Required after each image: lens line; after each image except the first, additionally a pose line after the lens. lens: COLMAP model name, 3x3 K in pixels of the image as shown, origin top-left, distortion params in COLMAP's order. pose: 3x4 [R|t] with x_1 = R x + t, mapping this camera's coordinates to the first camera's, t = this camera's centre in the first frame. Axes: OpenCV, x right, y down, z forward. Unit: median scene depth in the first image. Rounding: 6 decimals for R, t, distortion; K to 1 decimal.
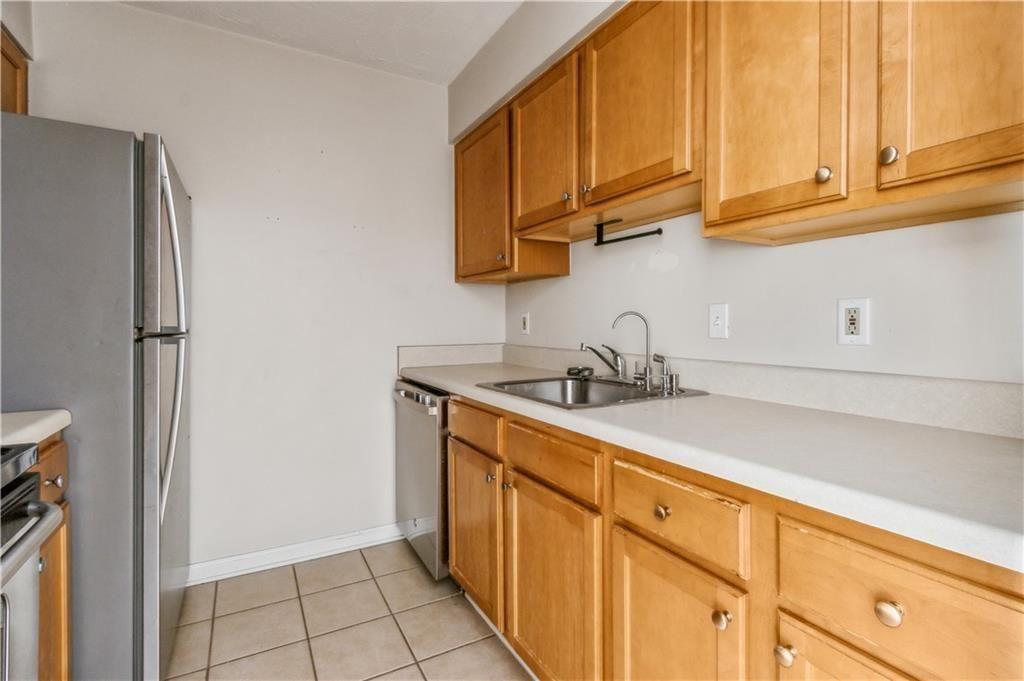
lens RADIAL K [[480.9, 0, 513.5], [0, 480.9, 329.3], [0, 0, 1]] dist [-0.003340, -0.000217]
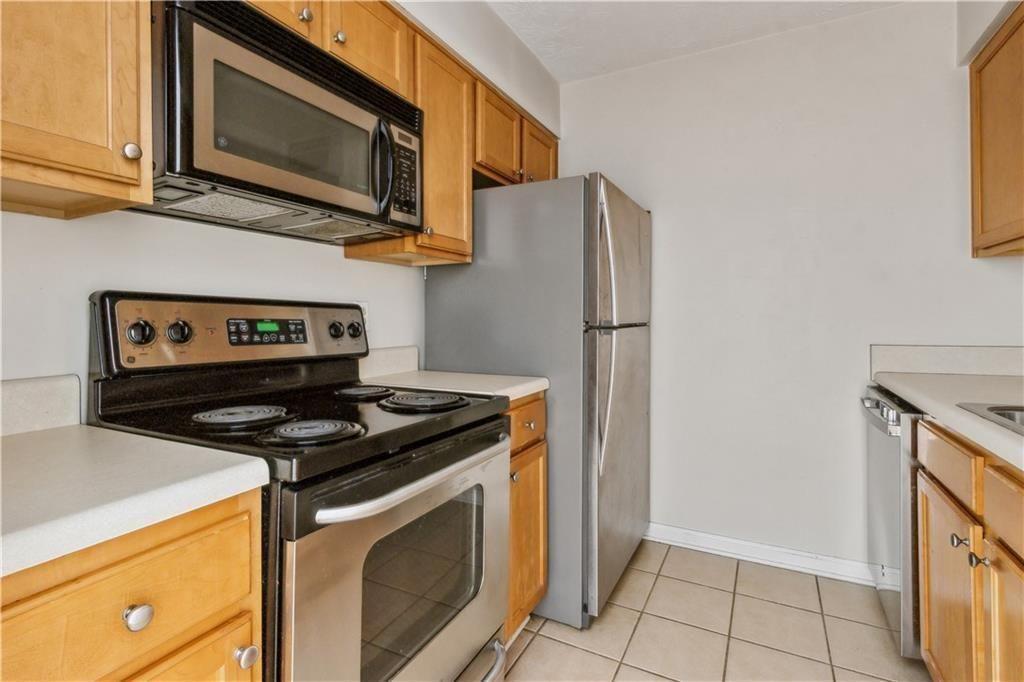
lens RADIAL K [[480.9, 0, 513.2], [0, 480.9, 318.4], [0, 0, 1]] dist [-0.003340, -0.000217]
pose [[0.539175, -0.004448, -0.842182, 0.147714], [-0.003689, 0.999964, -0.007643, -0.001084], [0.842186, 0.007228, 0.539139, 0.076552]]
